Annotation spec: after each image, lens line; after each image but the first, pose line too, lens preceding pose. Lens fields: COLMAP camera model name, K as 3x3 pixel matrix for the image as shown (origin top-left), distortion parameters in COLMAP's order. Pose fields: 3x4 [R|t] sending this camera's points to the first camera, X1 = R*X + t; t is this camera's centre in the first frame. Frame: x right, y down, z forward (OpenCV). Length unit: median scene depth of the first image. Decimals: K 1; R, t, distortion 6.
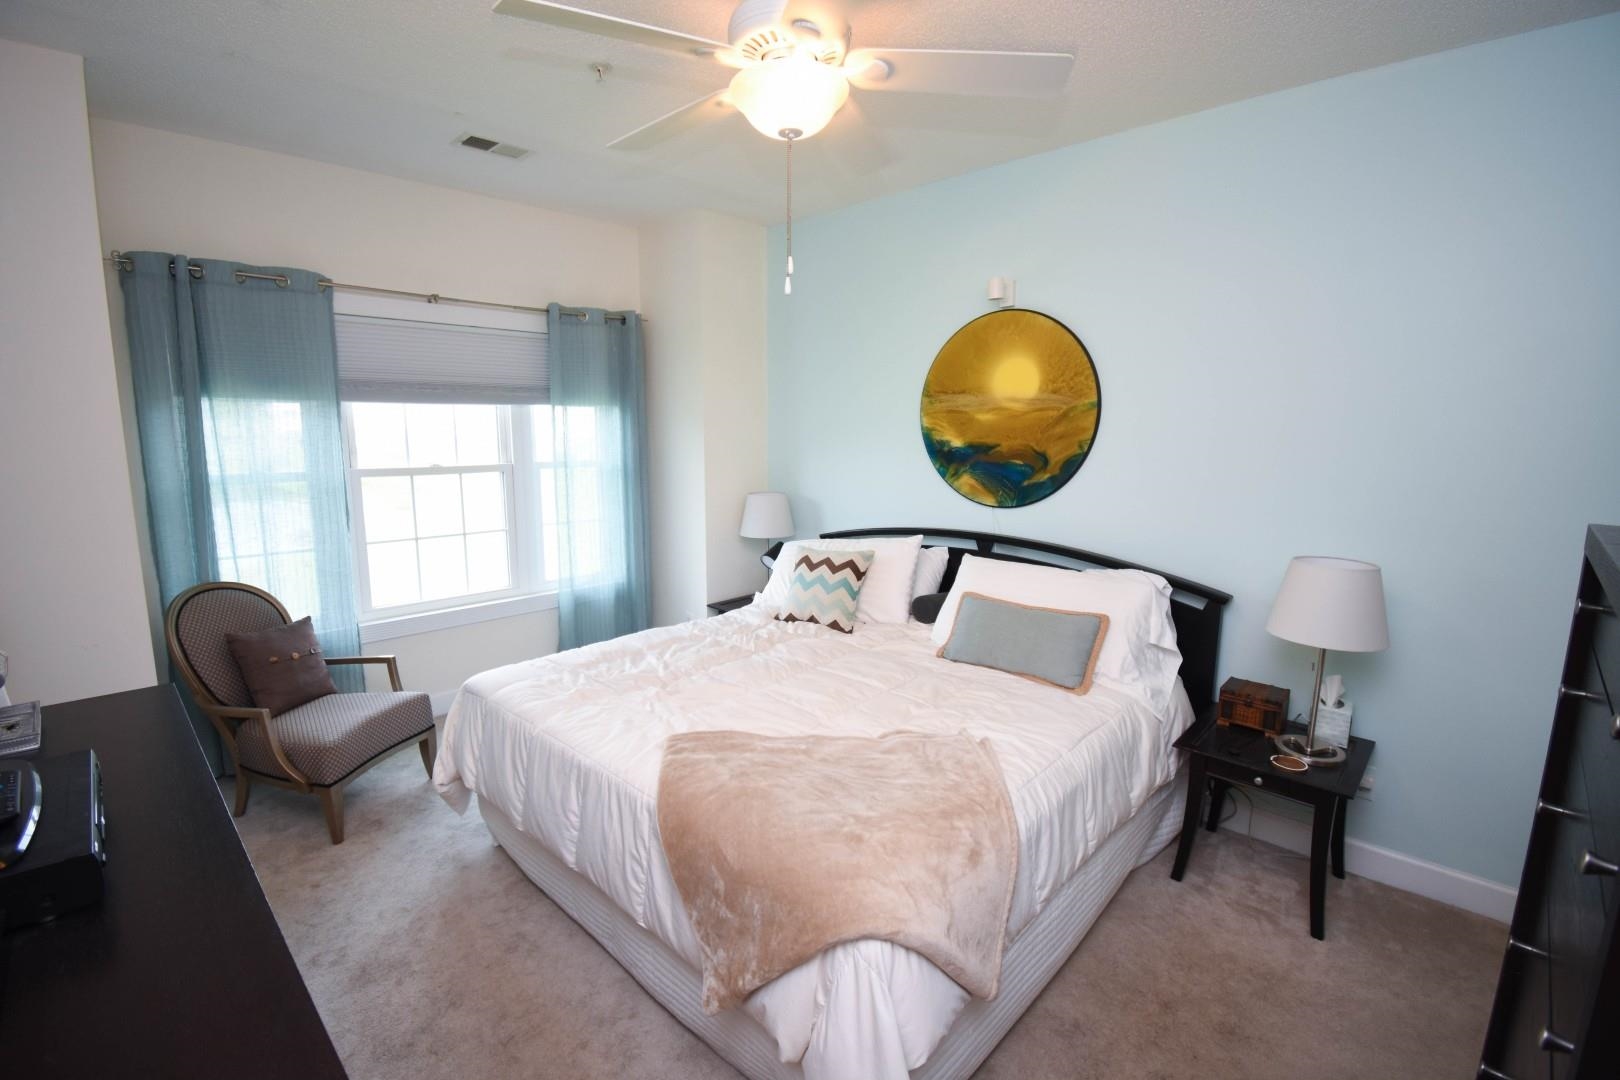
lens RADIAL K [[715.4, 0, 813.9], [0, 715.4, 527.8], [0, 0, 1]] dist [-0.001252, -0.015441]
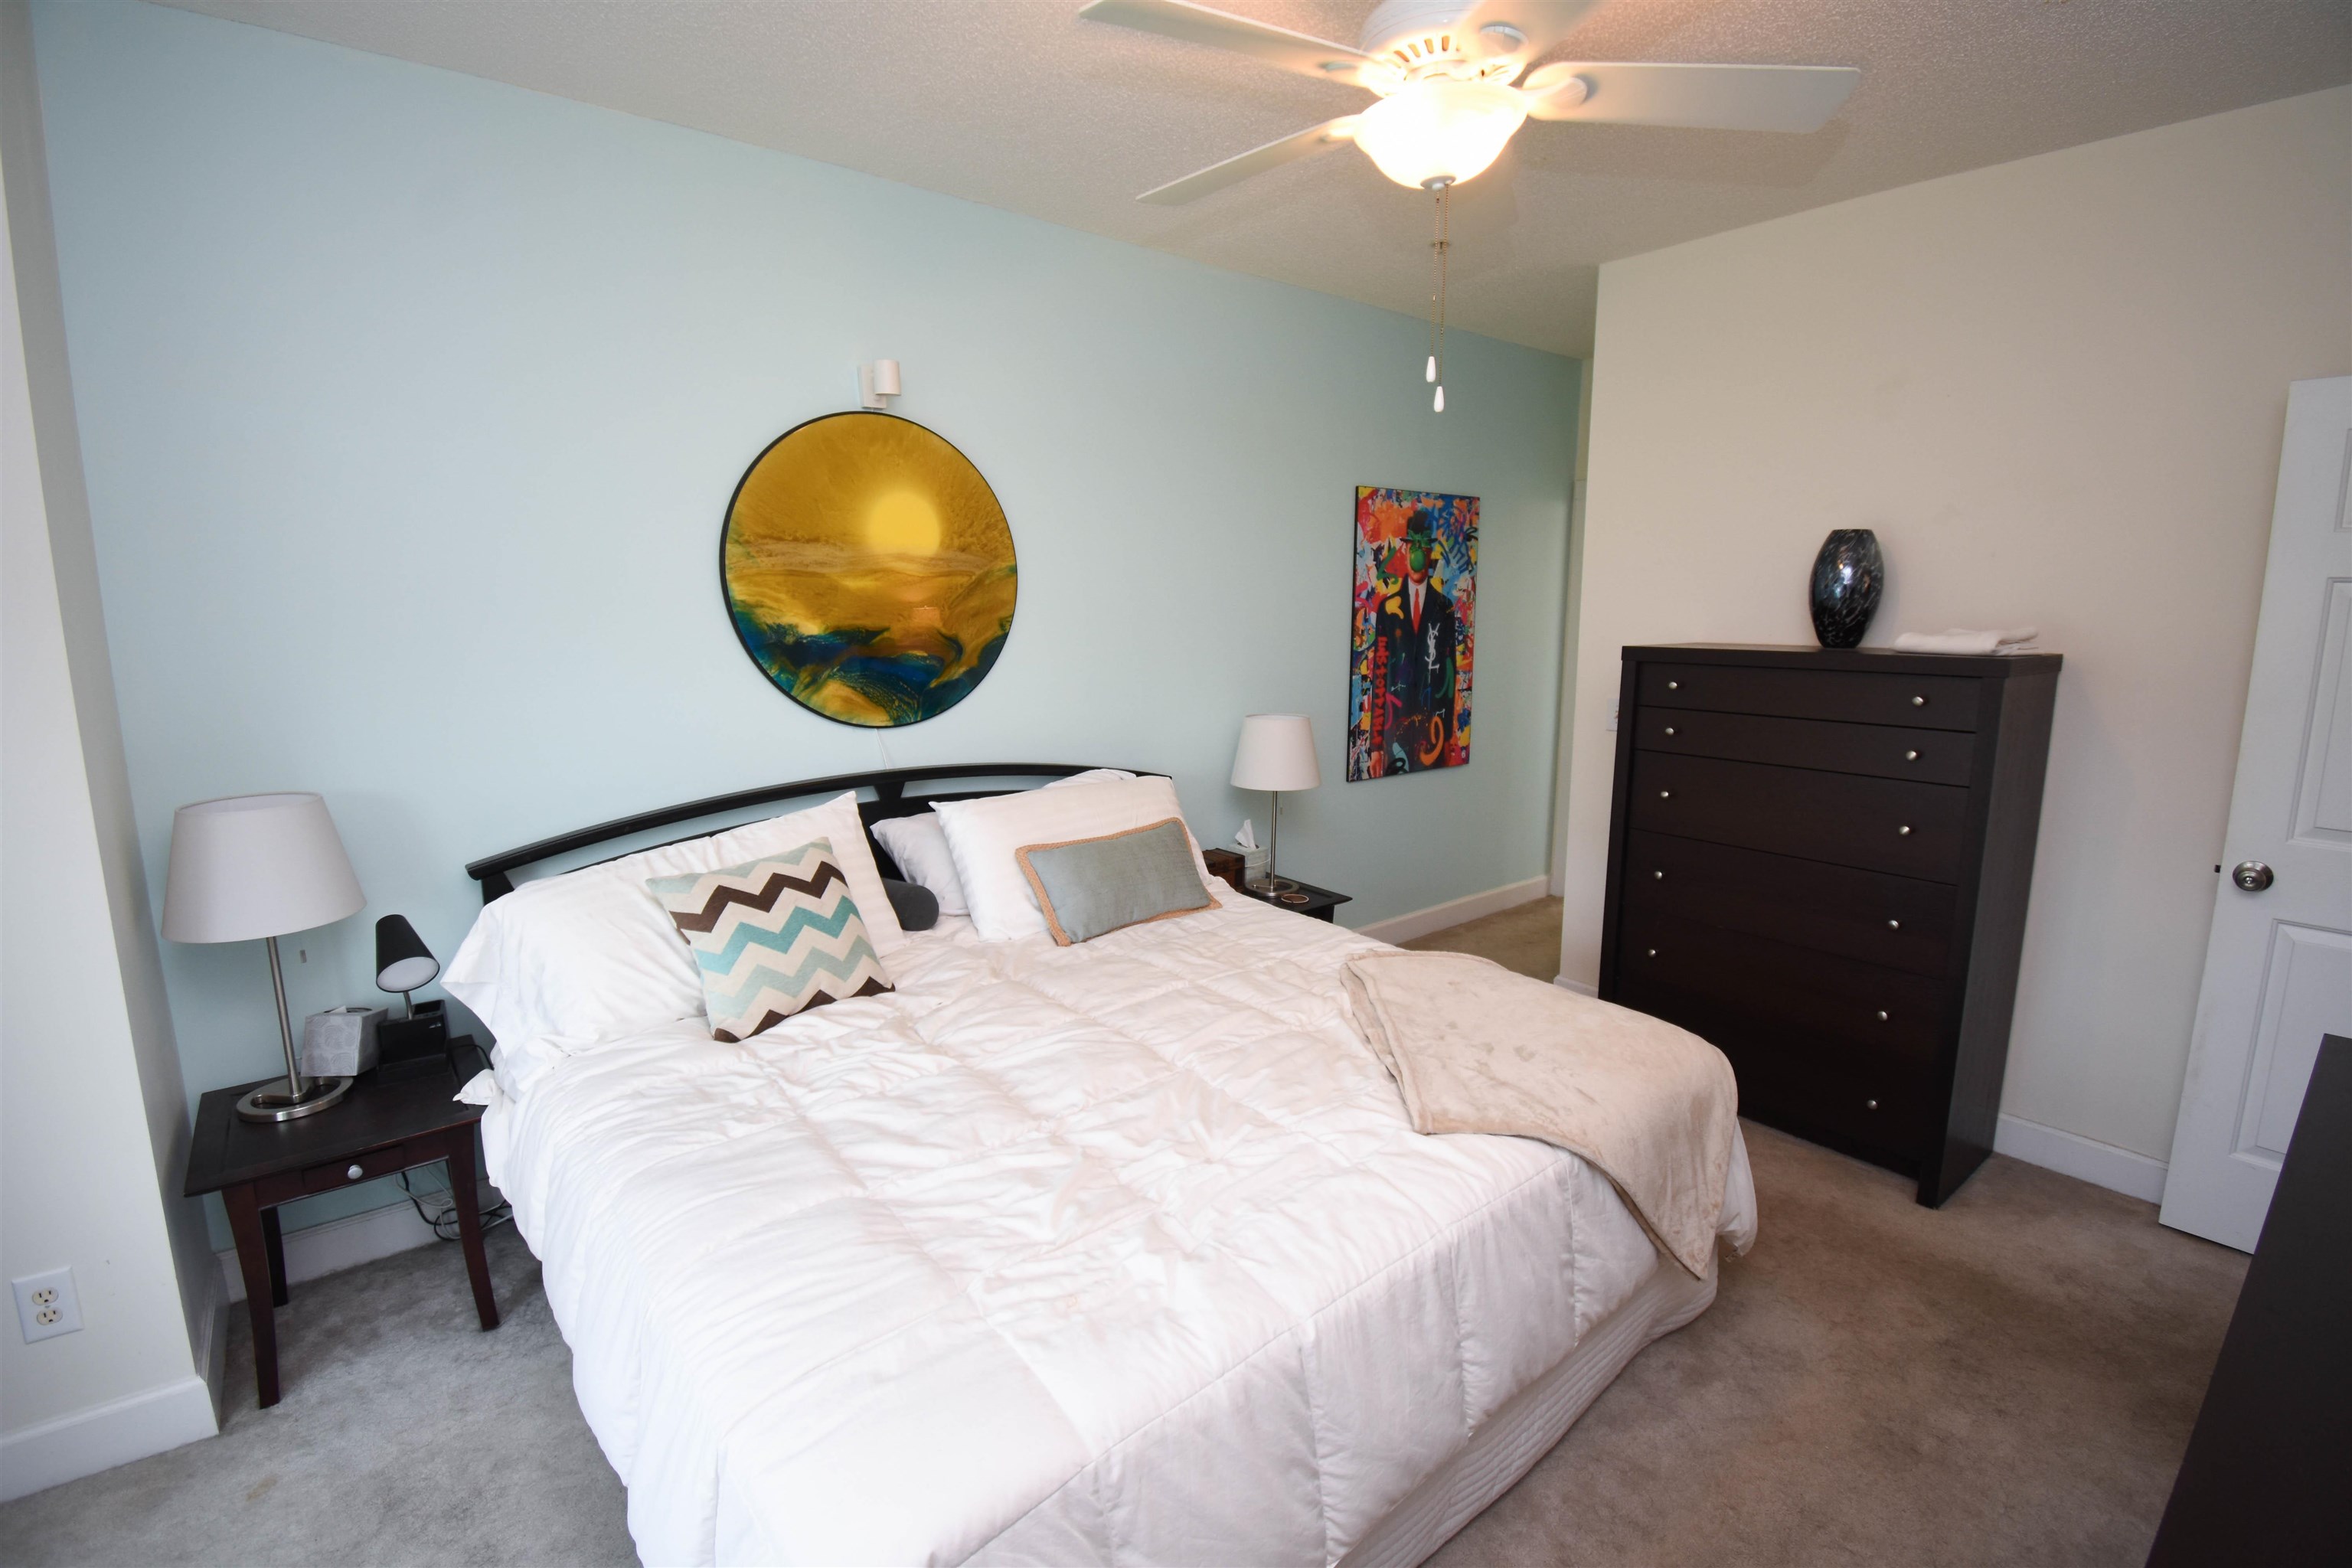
lens RADIAL K [[1038.6, 0, 1180.5], [0, 1038.6, 775.4], [0, 0, 1]] dist [-0.001252, -0.015441]
pose [[0.101882, -0.167766, 0.980548, -0.637523], [0.143571, 0.977838, 0.152385, -0.091769], [-0.984382, 0.125253, 0.123710, 0.649705]]
